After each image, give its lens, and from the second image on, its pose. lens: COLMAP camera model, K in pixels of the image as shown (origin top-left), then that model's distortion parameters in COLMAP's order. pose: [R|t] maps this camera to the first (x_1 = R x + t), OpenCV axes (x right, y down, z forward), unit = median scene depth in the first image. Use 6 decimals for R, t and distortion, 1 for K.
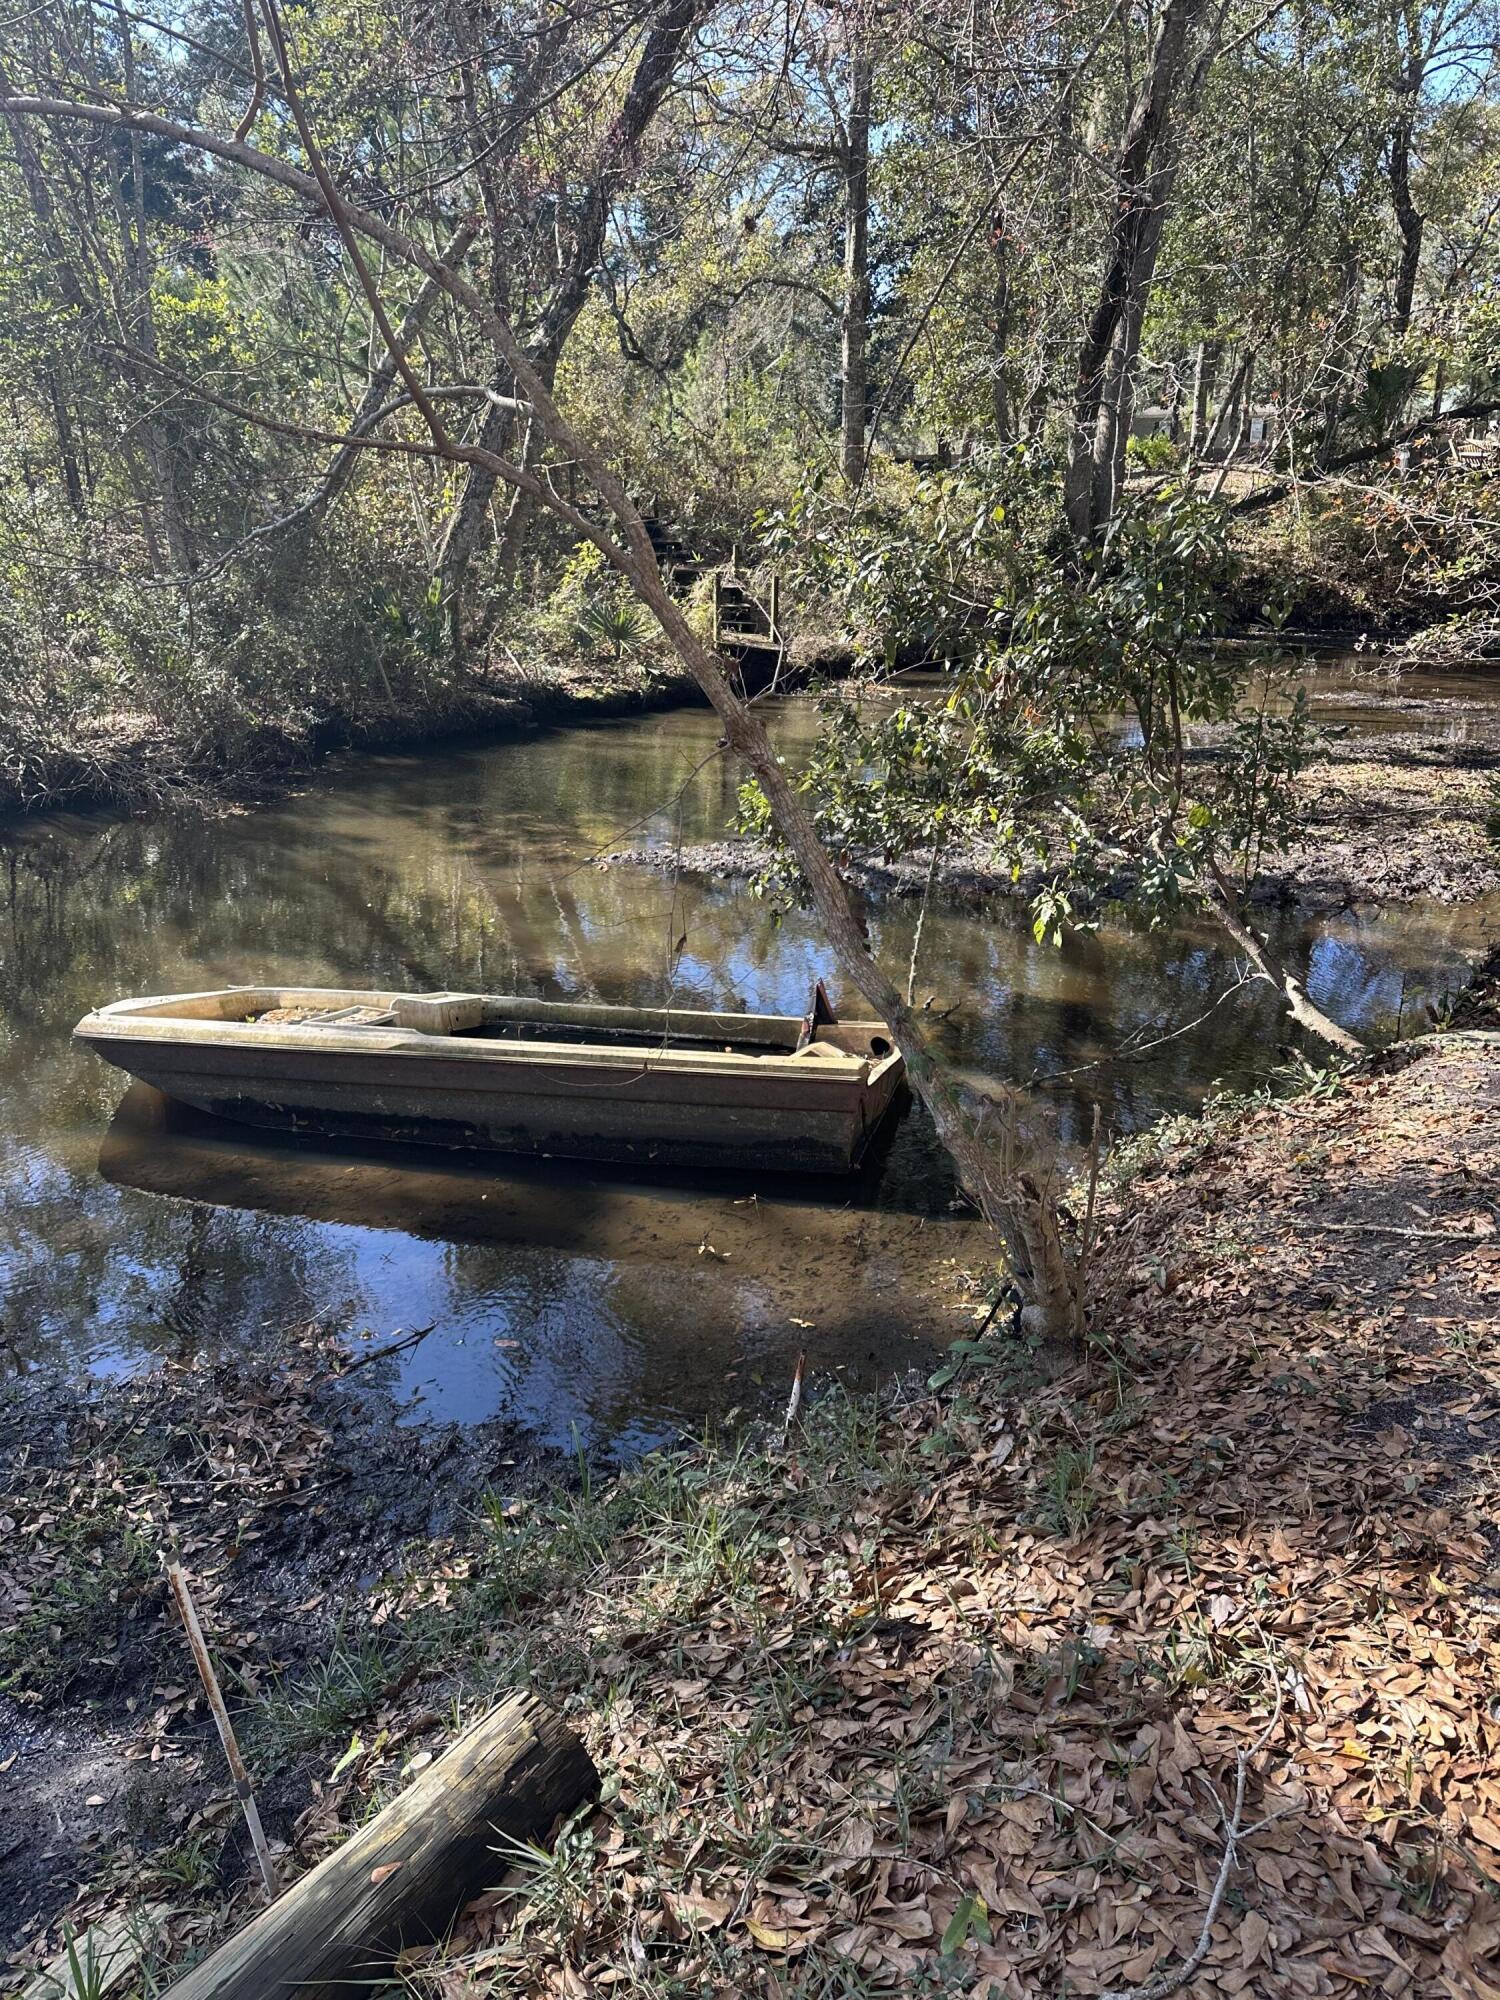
lens RADIAL K [[1445.1, 0, 748.1], [0, 1445.1, 1005.9], [0, 0, 1]] dist [0.006645, 0.005769]
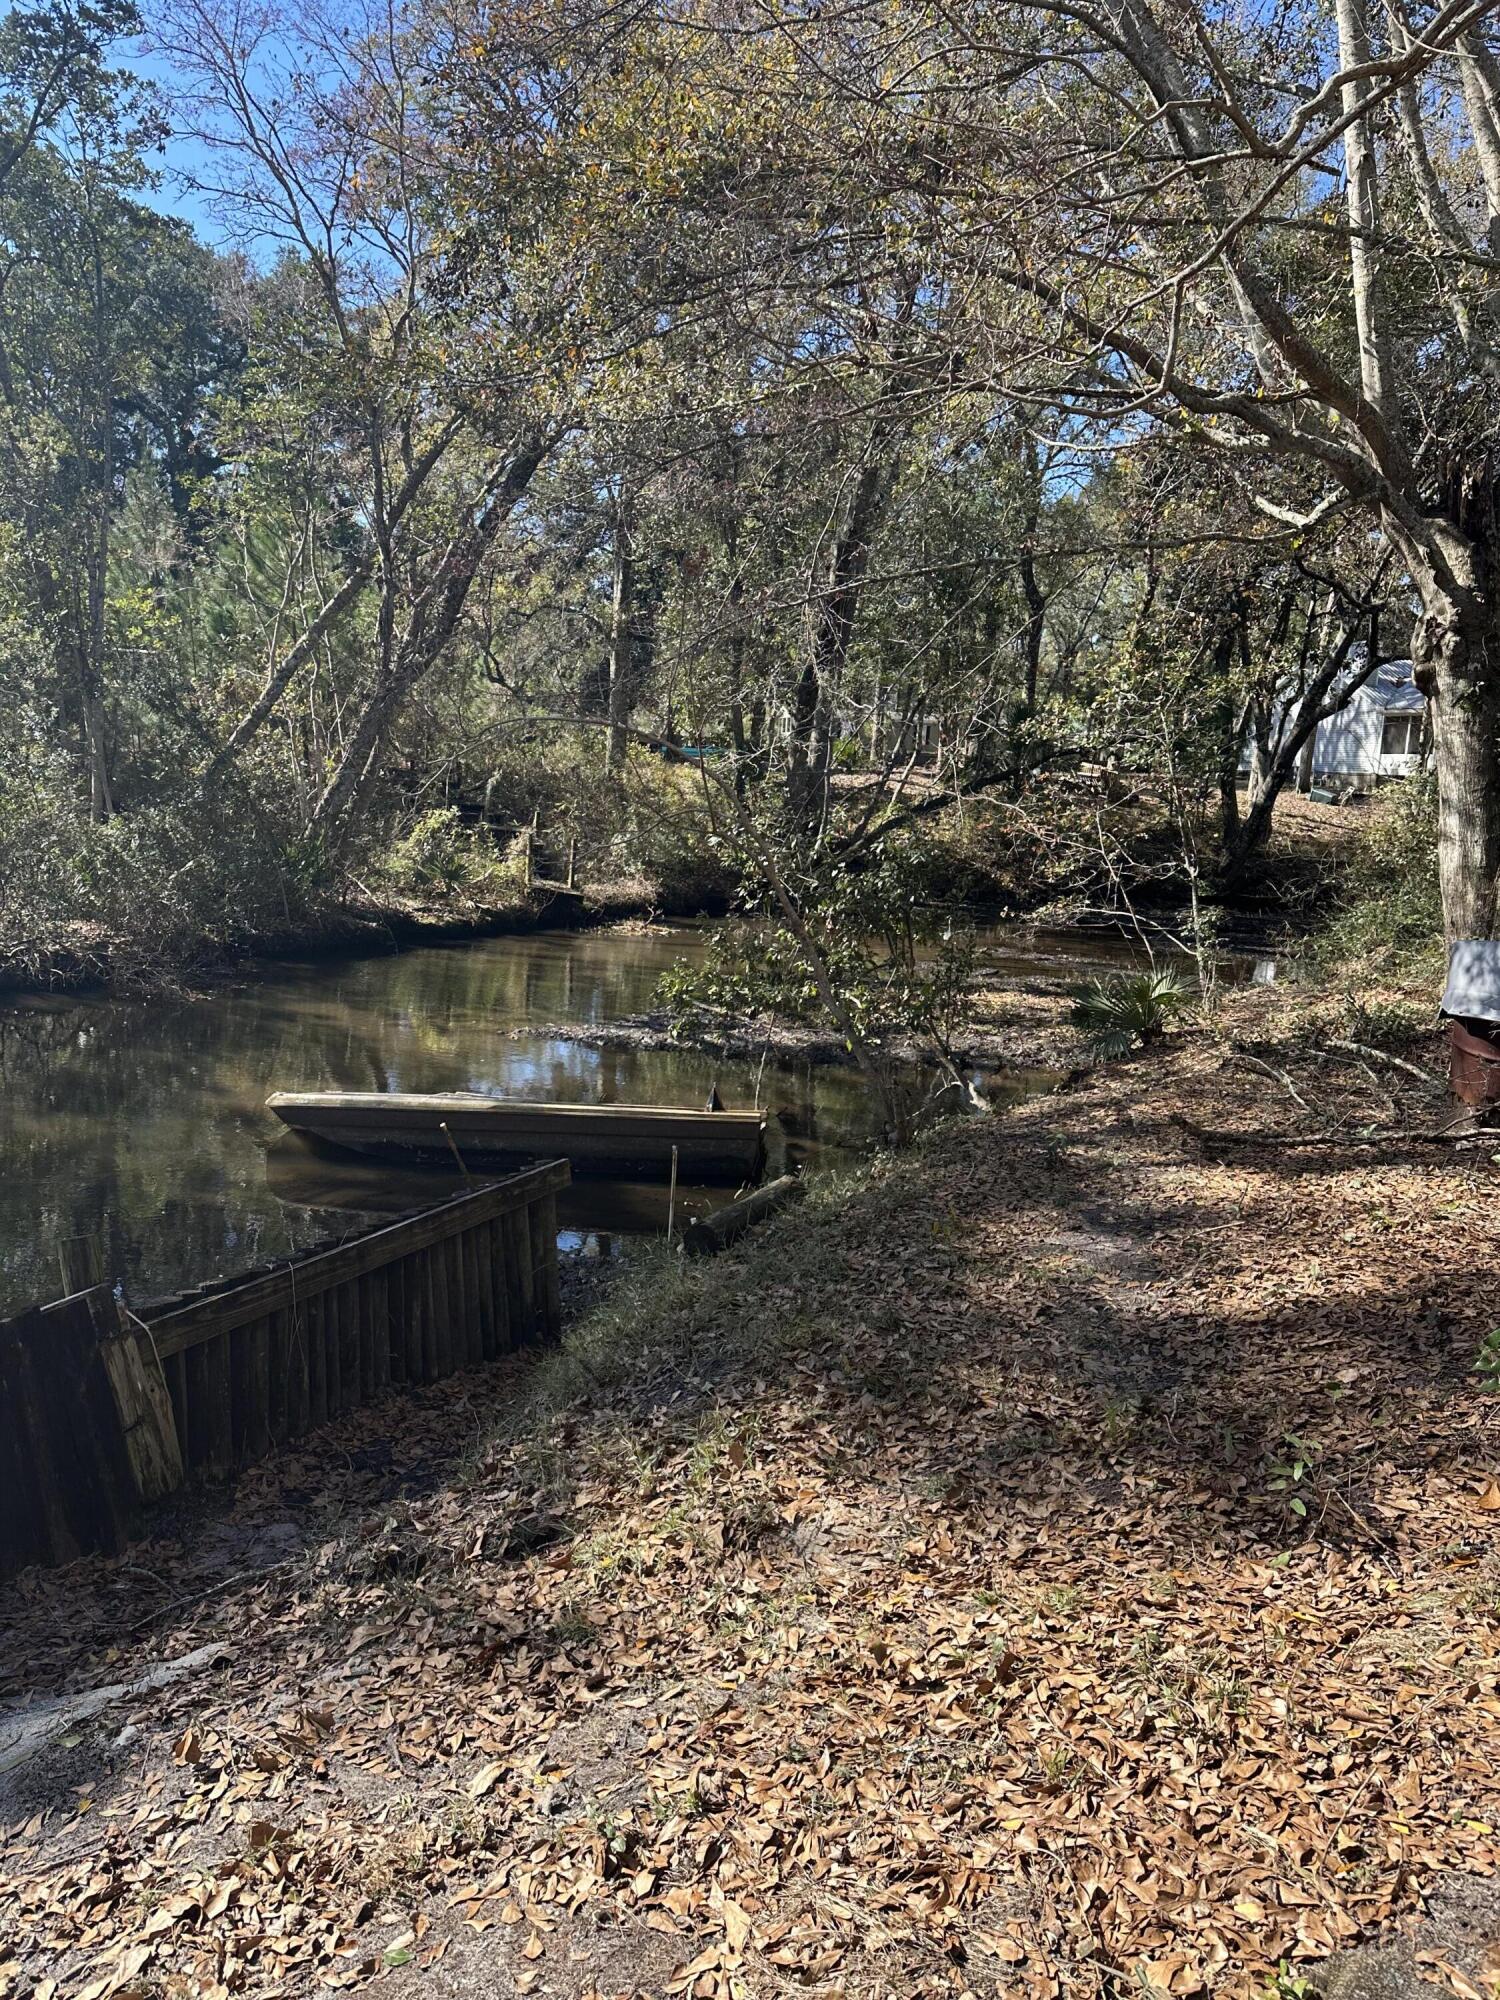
lens RADIAL K [[1390.9, 0, 758.4], [0, 1390.9, 997.9], [0, 0, 1]] dist [0.161223, -0.208565]
pose [[0.976296, 0.037028, 0.213250, -0.088600], [-0.000193, 0.985406, -0.170221, 0.056222], [-0.216441, 0.166145, 0.962055, -0.217841]]
